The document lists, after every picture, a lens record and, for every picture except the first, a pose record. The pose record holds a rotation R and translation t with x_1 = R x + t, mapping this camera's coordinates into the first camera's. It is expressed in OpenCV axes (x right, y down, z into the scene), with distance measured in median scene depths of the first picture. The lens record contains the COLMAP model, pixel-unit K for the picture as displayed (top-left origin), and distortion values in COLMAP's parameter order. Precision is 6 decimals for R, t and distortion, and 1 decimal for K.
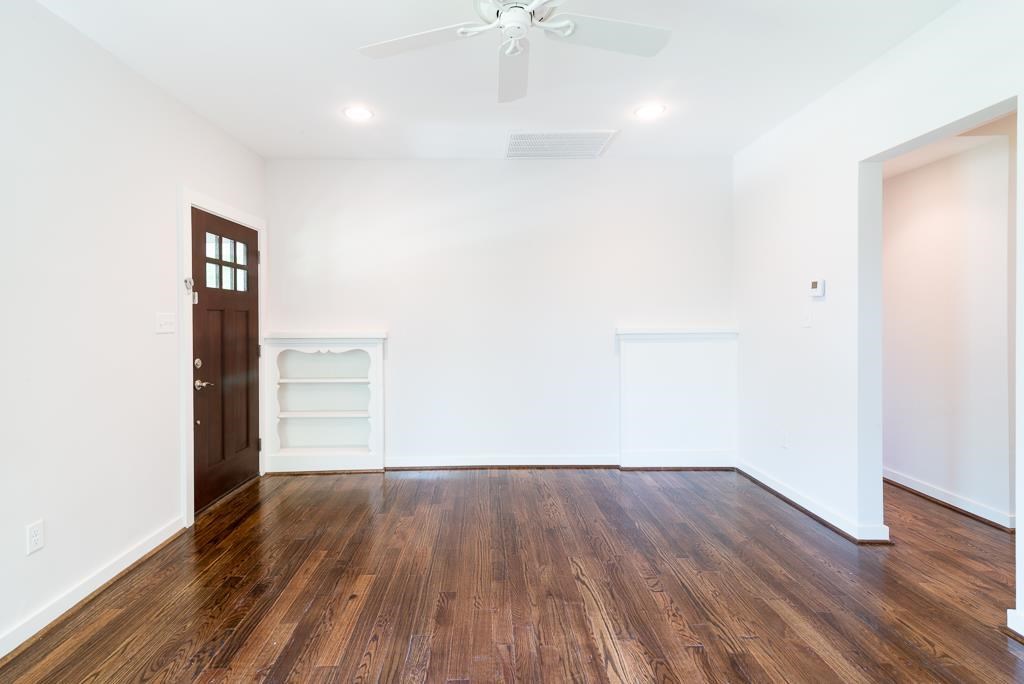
lens RADIAL K [[478.9, 0, 458.3], [0, 478.9, 320.3], [0, 0, 1]] dist [0.012804, -0.000567]
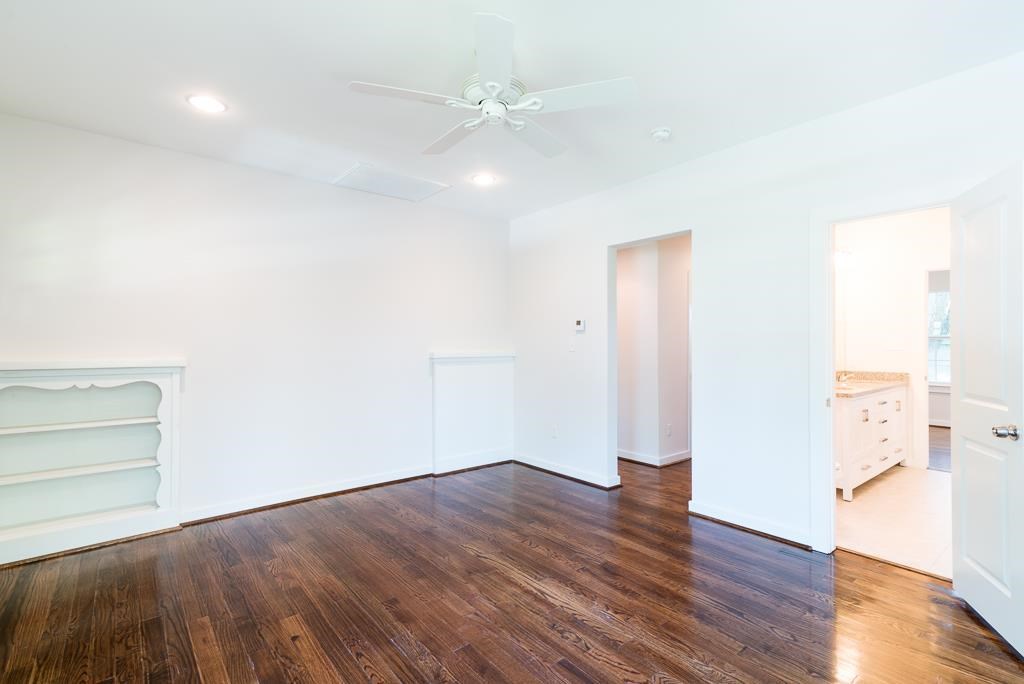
lens RADIAL K [[498.1, 0, 482.6], [0, 498.1, 339.4], [0, 0, 1]] dist [0.014542, -0.000345]
pose [[0.778184, 0.012243, 0.627917, -0.431597], [-0.002825, 0.999868, -0.015994, 0.002701], [-0.628030, 0.010672, 0.778116, -0.001803]]
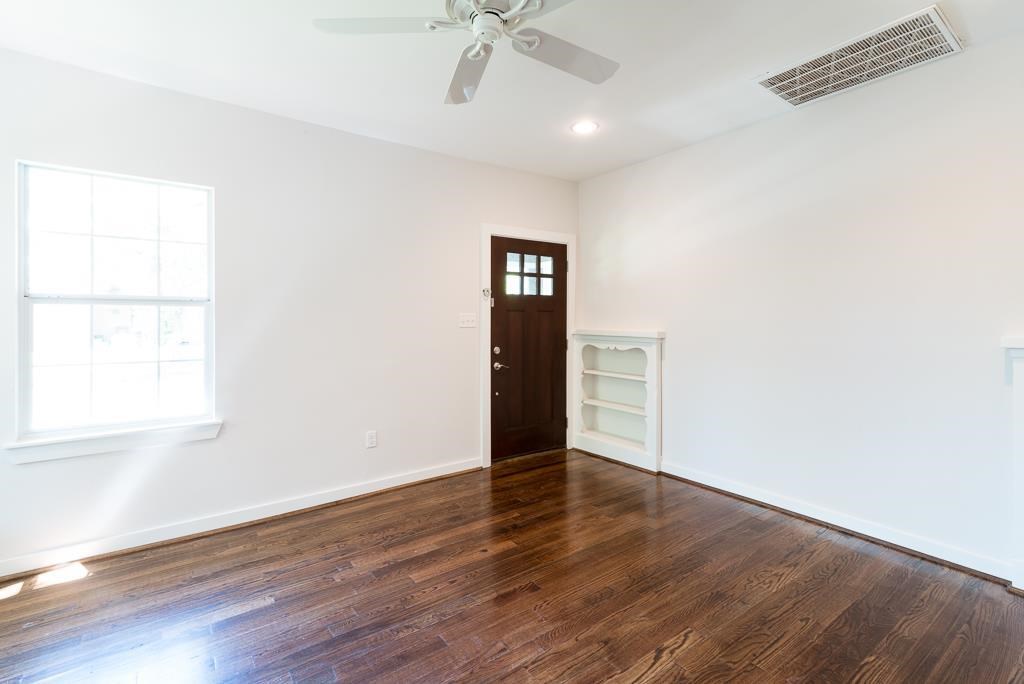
lens RADIAL K [[442.5, 0, 488.1], [0, 442.5, 317.4], [0, 0, 1]] dist [0.012079, 0.000033]
pose [[0.604296, 0.004571, -0.796747, 0.515755], [-0.004563, 0.999987, 0.002276, -0.007522], [0.796747, 0.002260, 0.604309, 0.261464]]
